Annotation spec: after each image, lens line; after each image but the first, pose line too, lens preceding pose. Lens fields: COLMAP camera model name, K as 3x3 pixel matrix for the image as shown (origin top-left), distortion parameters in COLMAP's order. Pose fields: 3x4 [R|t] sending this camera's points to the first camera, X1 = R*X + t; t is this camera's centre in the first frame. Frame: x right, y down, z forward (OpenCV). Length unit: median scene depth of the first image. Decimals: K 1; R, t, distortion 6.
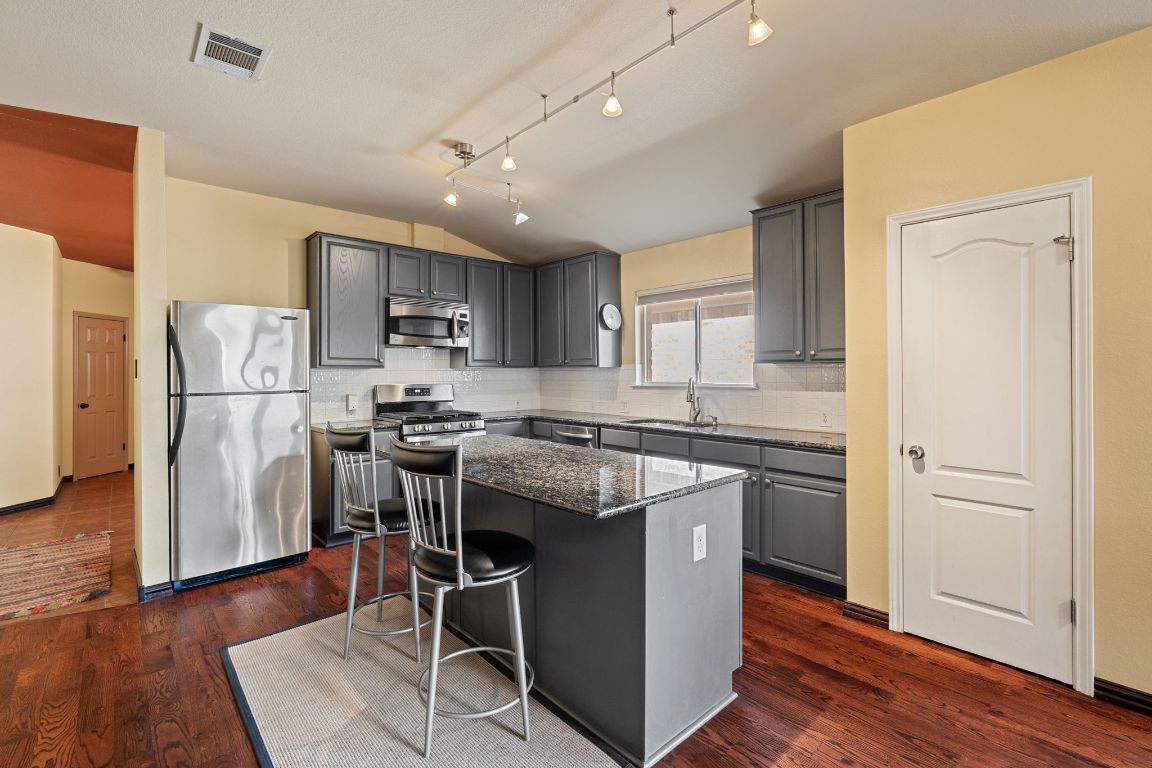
lens RADIAL K [[507.0, 0, 587.7], [0, 507.0, 369.6], [0, 0, 1]] dist [-0.009704, 0.001640]
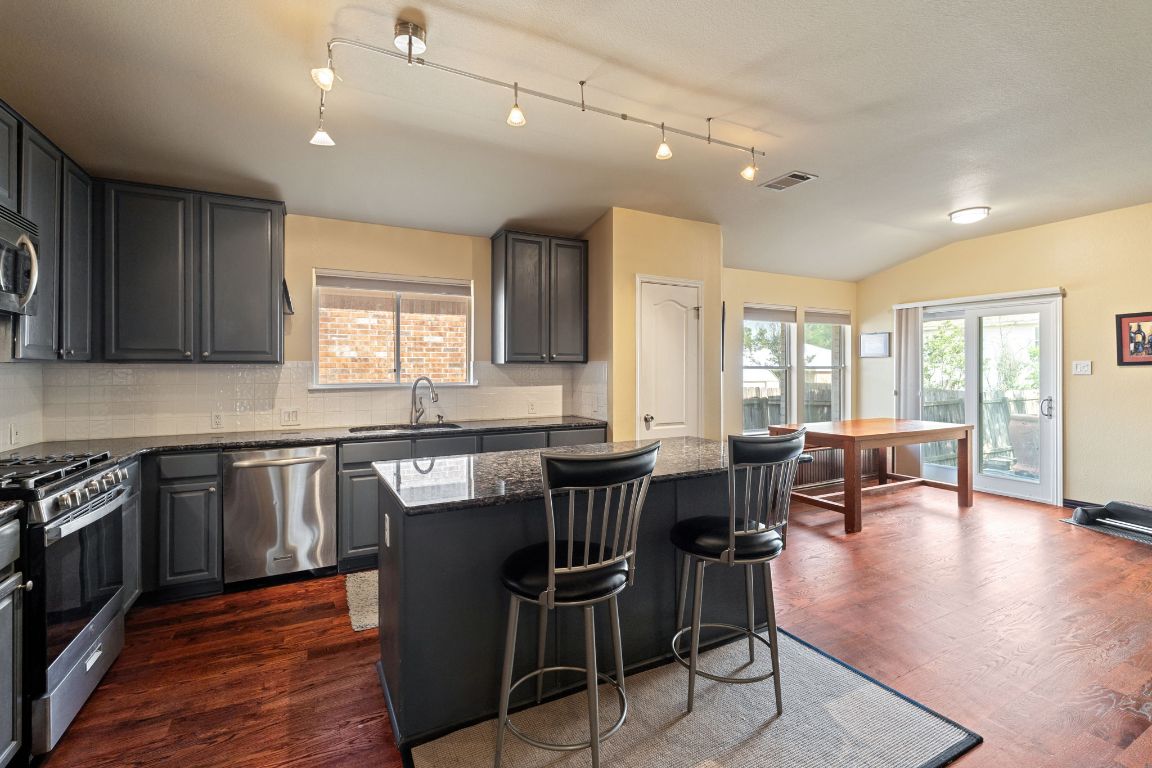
lens RADIAL K [[507.0, 0, 568.2], [0, 507.0, 370.9], [0, 0, 1]] dist [-0.009704, 0.001640]
pose [[0.270785, -0.001457, 0.962639, -0.610163], [-0.004573, 0.999986, 0.002799, 0.001140], [-0.962629, -0.005160, 0.270775, 0.459251]]
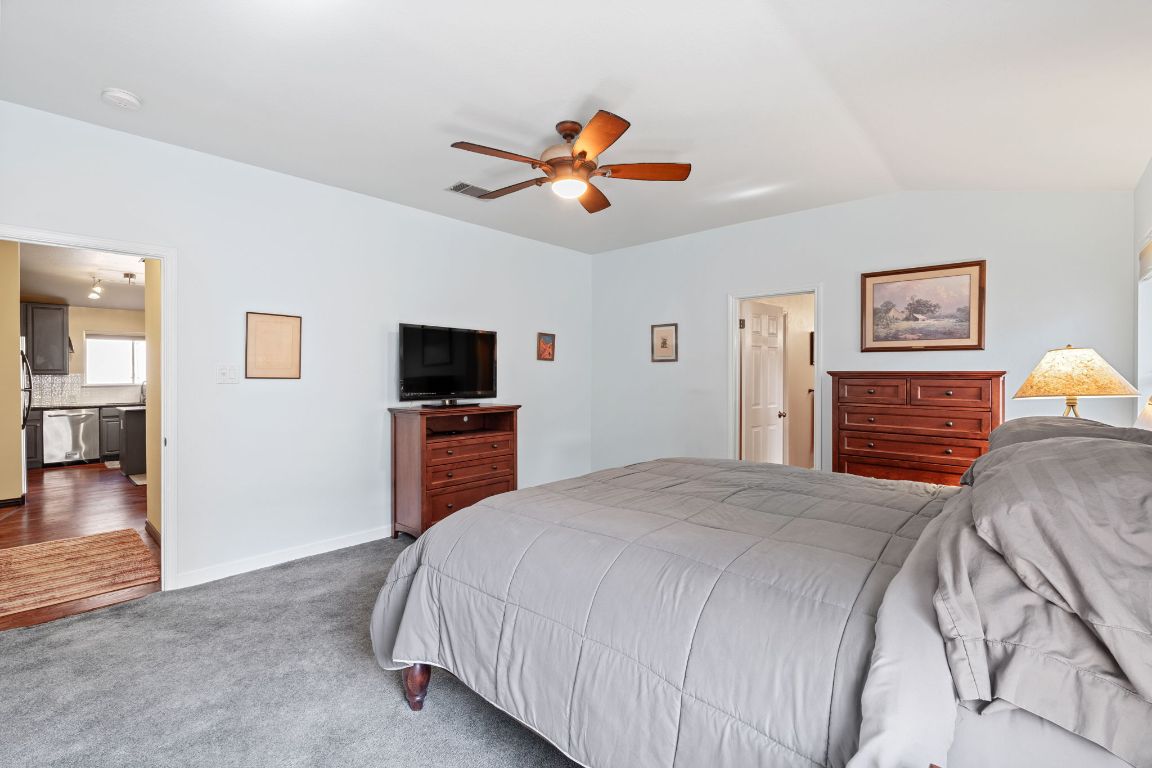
lens RADIAL K [[507.0, 0, 572.6], [0, 507.0, 380.2], [0, 0, 1]] dist [-0.009704, 0.001640]
pose [[-0.081572, -0.009984, 0.996617, -1.909008], [-0.005375, 0.999940, 0.009577, -0.012379], [-0.996653, -0.004576, -0.081620, -0.545210]]
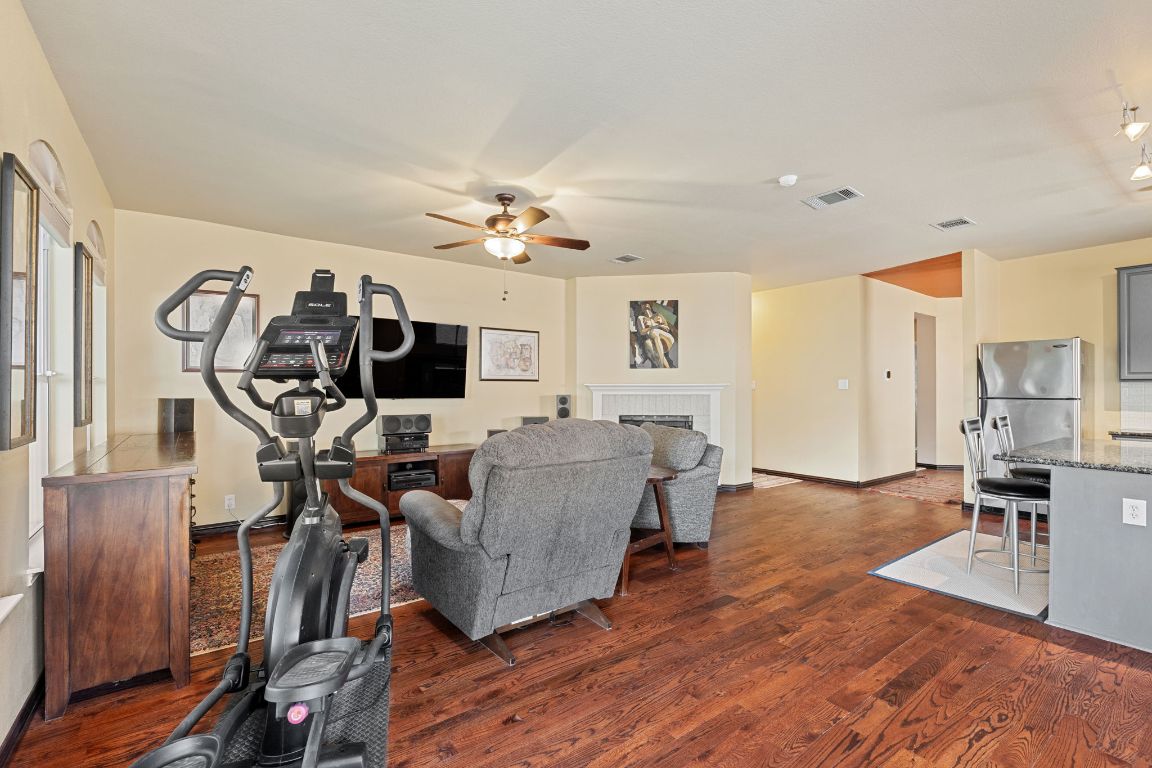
lens RADIAL K [[507.0, 0, 562.6], [0, 507.0, 388.7], [0, 0, 1]] dist [-0.009704, 0.001640]
pose [[-0.118329, 0.003692, -0.992968, 0.757202], [0.003425, 0.999989, 0.003310, 0.004036], [0.992968, -0.003009, -0.118341, -0.153871]]
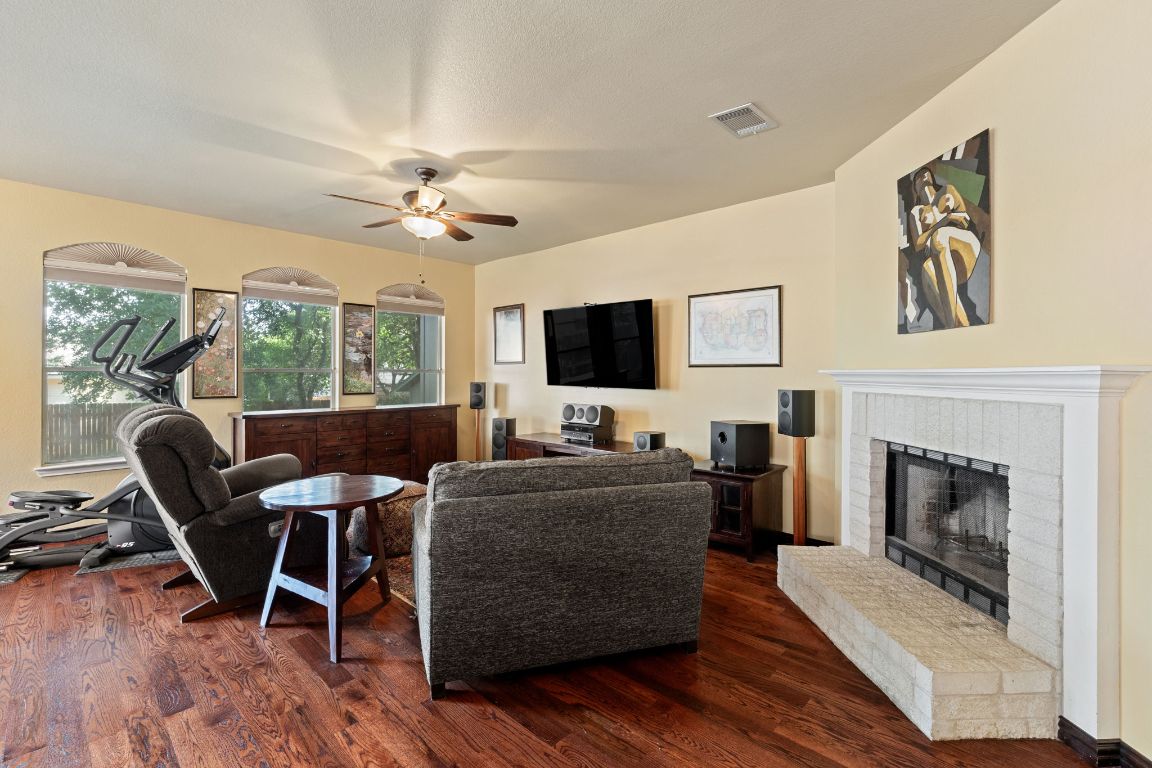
lens RADIAL K [[507.0, 0, 587.7], [0, 507.0, 369.1], [0, 0, 1]] dist [-0.009704, 0.001640]
pose [[-0.996423, -0.001065, -0.084504, -0.325667], [-0.000073, 0.999931, -0.011735, 0.001959], [0.084510, -0.011687, -0.996354, 0.494214]]
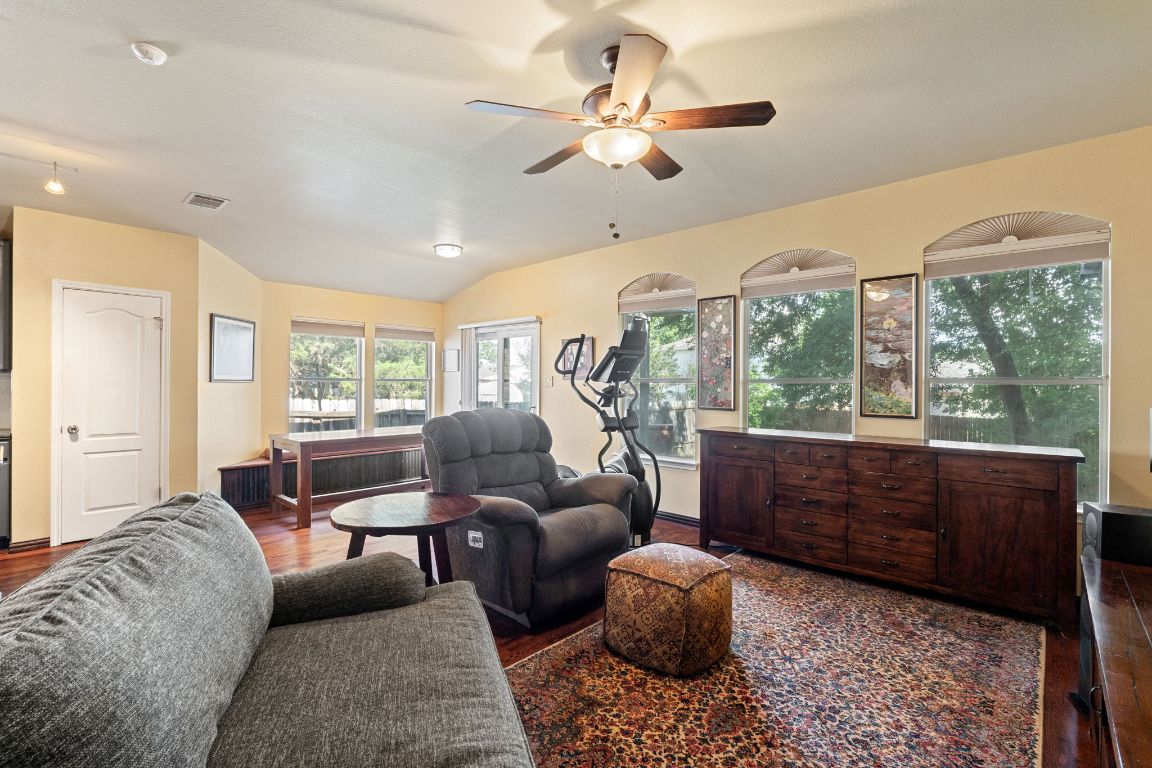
lens RADIAL K [[507.0, 0, 576.2], [0, 507.0, 381.8], [0, 0, 1]] dist [-0.009704, 0.001640]
pose [[-0.084421, 0.003662, 0.996423, -0.640964], [-0.008779, 0.999952, -0.004419, 0.001370], [-0.996391, -0.009121, -0.084385, -0.280926]]
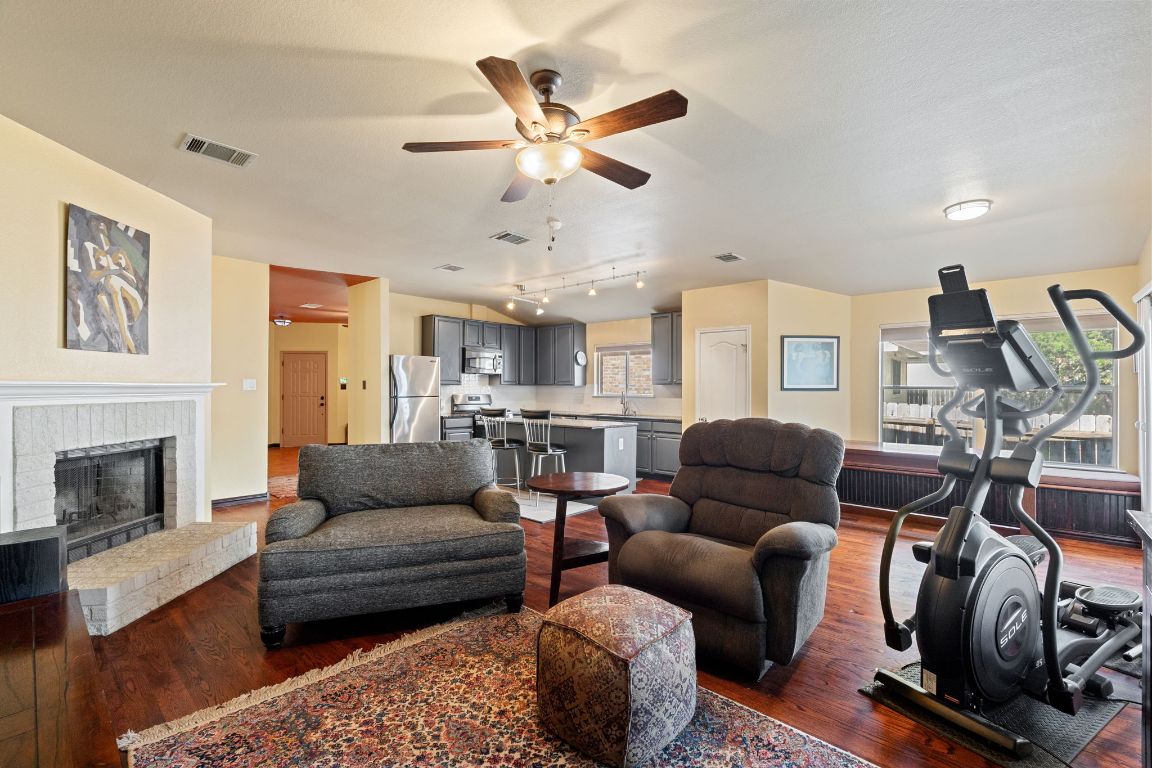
lens RADIAL K [[507.0, 0, 586.5], [0, 507.0, 385.4], [0, 0, 1]] dist [-0.009704, 0.001640]
pose [[0.994246, 0.008393, 0.106795, -0.142373], [-0.008382, 0.999965, -0.000550, -0.005705], [-0.106796, -0.000348, 0.994281, -0.909081]]
